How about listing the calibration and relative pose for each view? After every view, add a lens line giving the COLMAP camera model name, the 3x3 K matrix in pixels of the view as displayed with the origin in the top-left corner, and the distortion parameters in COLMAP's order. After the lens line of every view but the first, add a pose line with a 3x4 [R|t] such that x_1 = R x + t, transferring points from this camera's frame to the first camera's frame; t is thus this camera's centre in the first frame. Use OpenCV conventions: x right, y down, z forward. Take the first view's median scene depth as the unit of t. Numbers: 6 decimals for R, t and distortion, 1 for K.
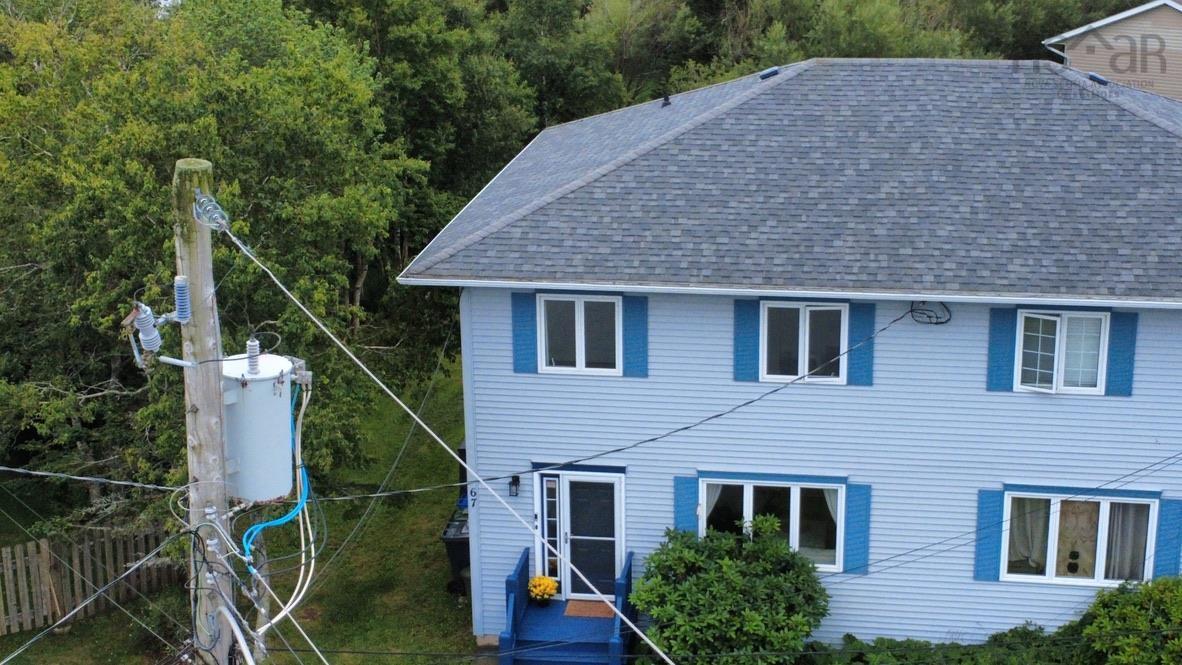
lens RADIAL K [[1778.1, 0, 594.0], [0, 1778.1, 330.6], [0, 0, 1]] dist [0.000313, 0.000000]
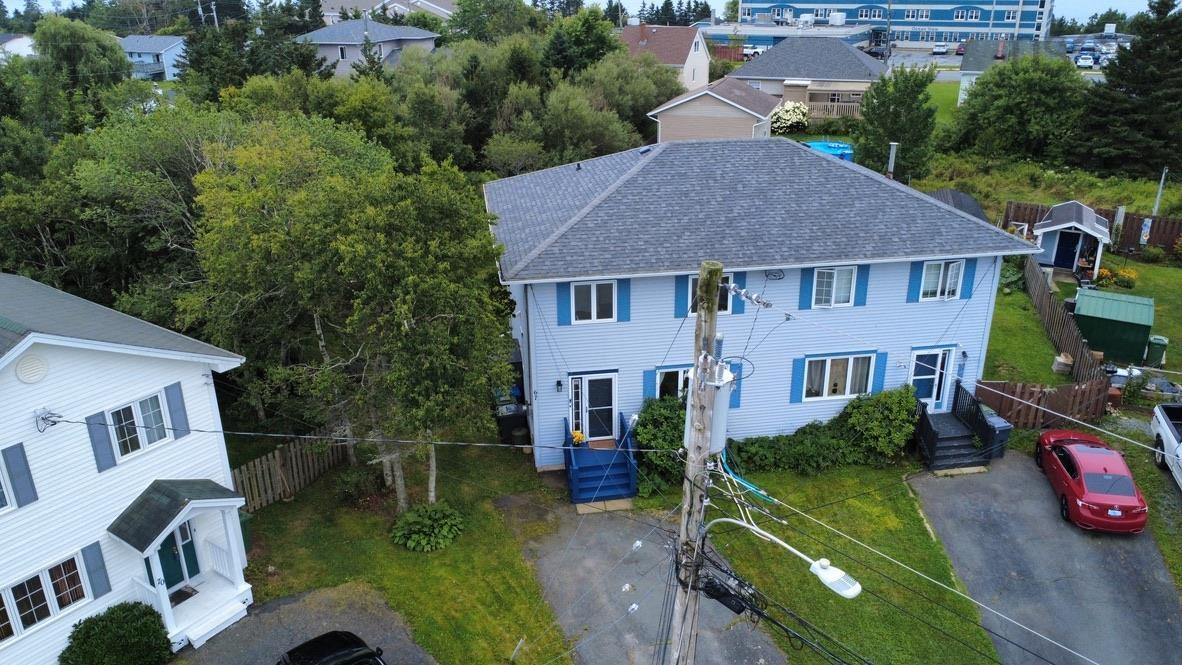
lens RADIAL K [[886.4, 0, 592.1], [0, 886.4, 331.6], [0, 0, 1]] dist [0.003180, -0.008354]
pose [[0.952357, -0.112947, 0.283299, -0.273891], [0.087949, 0.991143, 0.099500, -0.059144], [-0.292028, -0.069844, 0.953856, 0.117203]]
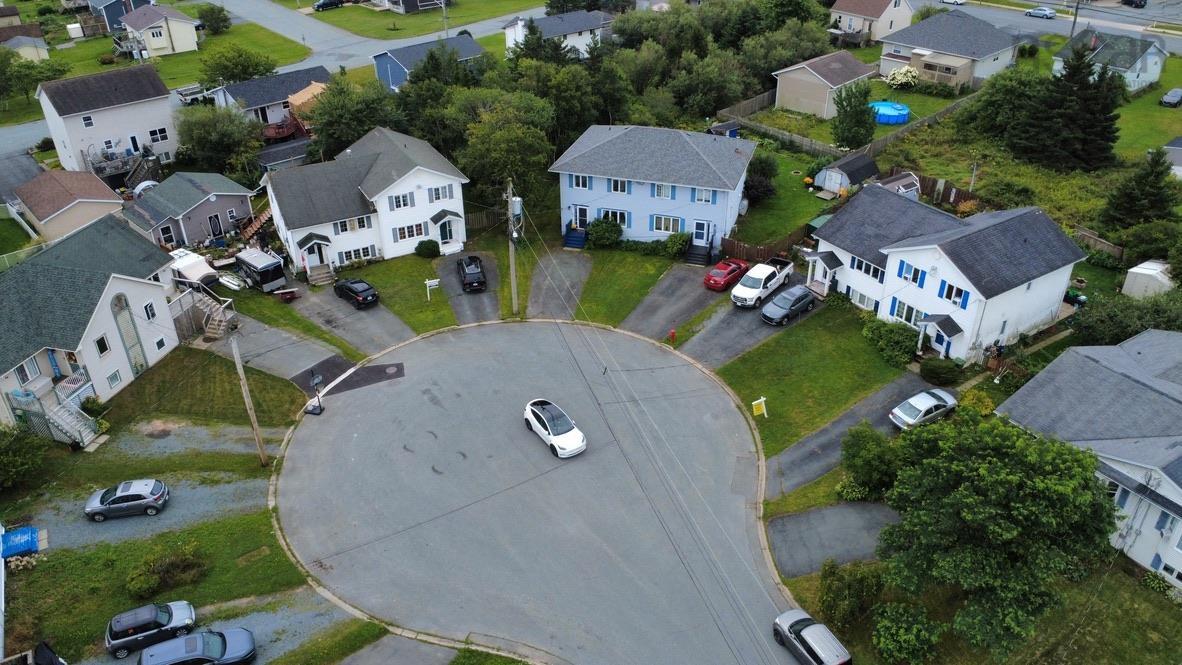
lens RADIAL K [[886.4, 0, 591.8], [0, 886.4, 330.8], [0, 0, 1]] dist [0.003180, -0.008354]
pose [[0.987638, 0.083998, -0.132345, 0.428908], [-0.047485, 0.964955, 0.258085, -0.262648], [0.149386, -0.248610, 0.957014, -1.744469]]
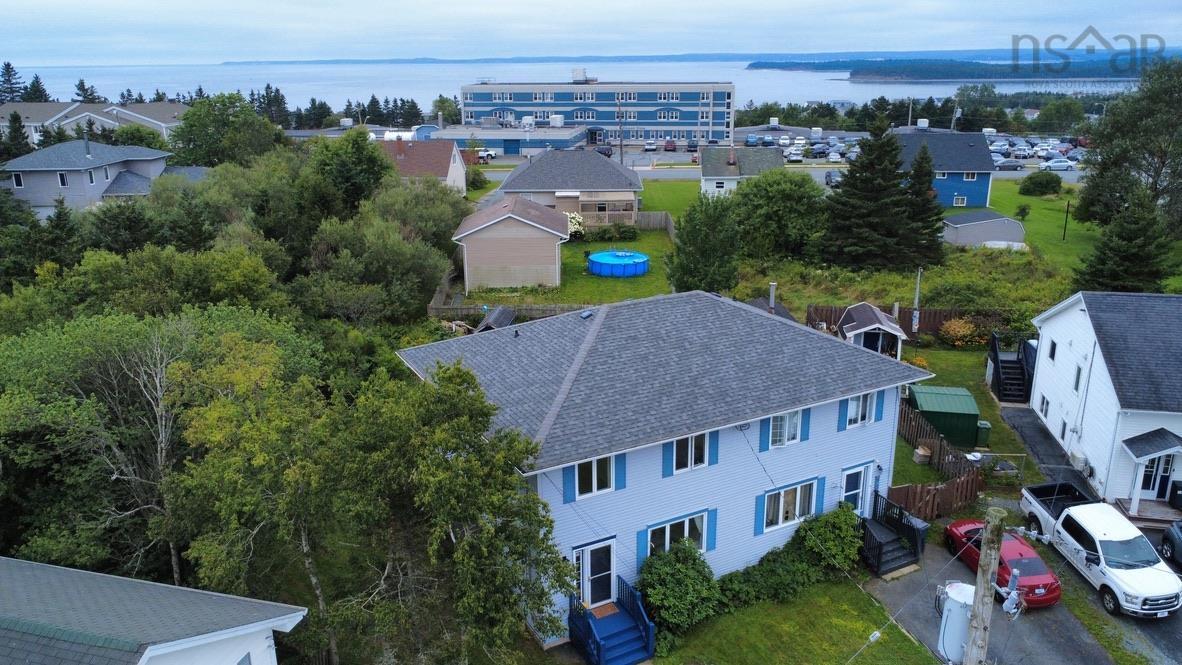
lens RADIAL K [[886.4, 0, 590.7], [0, 886.4, 331.6], [0, 0, 1]] dist [0.003180, -0.008354]
pose [[0.795022, -0.174642, 0.580895, -0.538546], [0.176102, 0.982863, 0.054475, -0.203204], [-0.580454, 0.058988, 0.812153, 0.215511]]
